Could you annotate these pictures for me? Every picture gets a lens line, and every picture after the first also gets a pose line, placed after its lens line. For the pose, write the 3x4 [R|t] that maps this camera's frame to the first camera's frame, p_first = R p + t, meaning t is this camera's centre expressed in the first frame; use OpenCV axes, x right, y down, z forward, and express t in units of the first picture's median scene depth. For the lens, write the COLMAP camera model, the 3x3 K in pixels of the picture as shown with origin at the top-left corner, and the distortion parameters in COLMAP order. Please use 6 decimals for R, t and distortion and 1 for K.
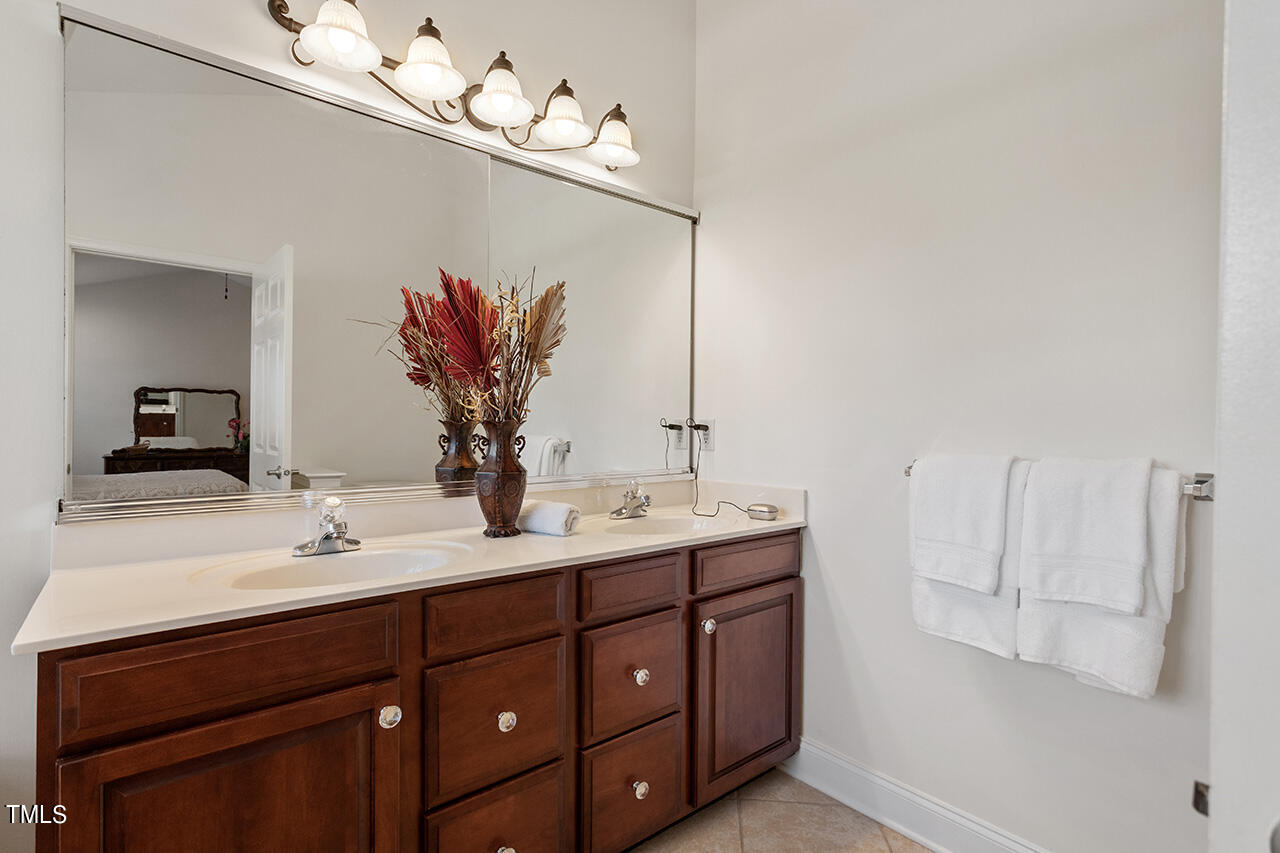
lens RADIAL K [[616.9, 0, 639.1], [0, 616.9, 426.9], [0, 0, 1]] dist [0.005463, 0.000317]
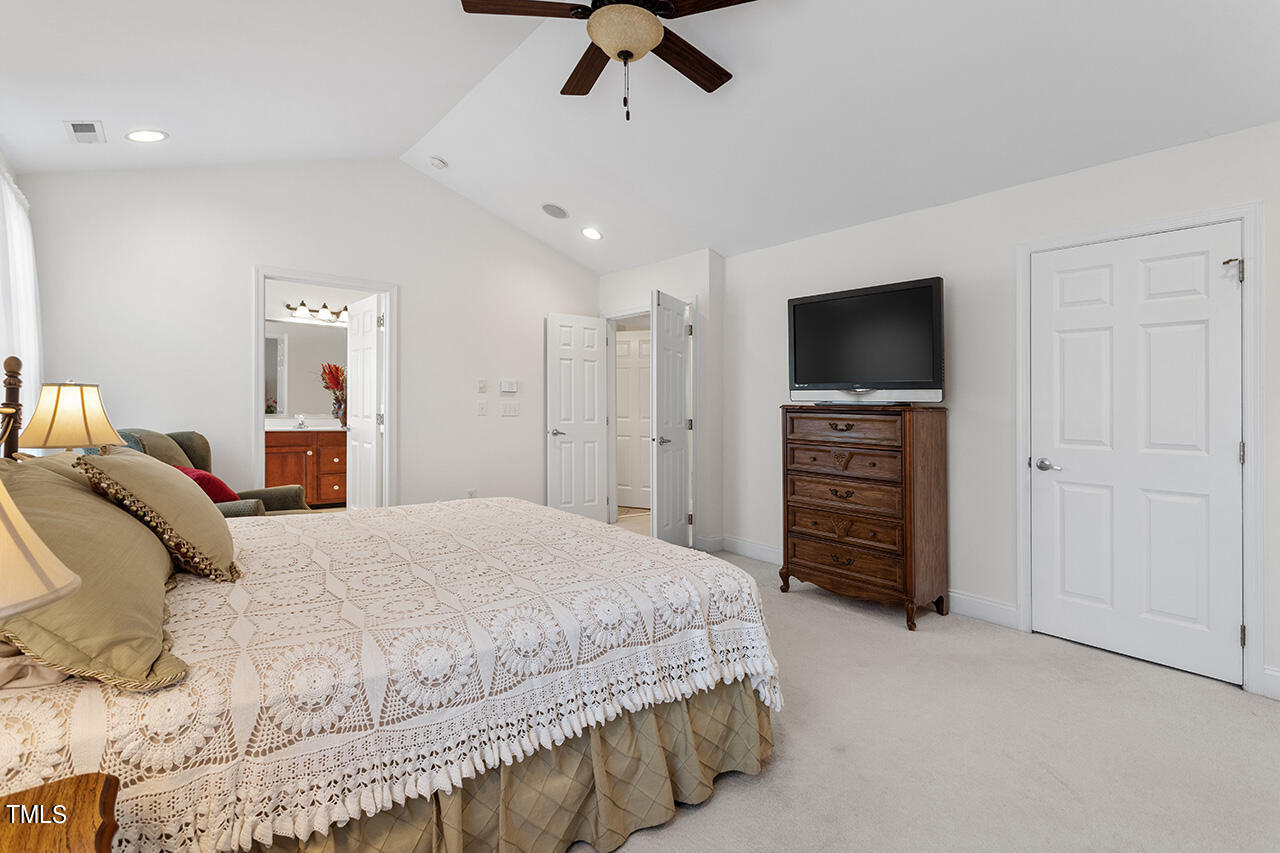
lens RADIAL K [[616.9, 0, 641.8], [0, 616.9, 418.0], [0, 0, 1]] dist [0.005463, 0.000317]
pose [[0.999683, -0.003660, -0.024896, 2.486597], [0.004029, 0.999882, 0.014799, 0.088356], [0.024839, -0.014895, 0.999580, -4.079215]]
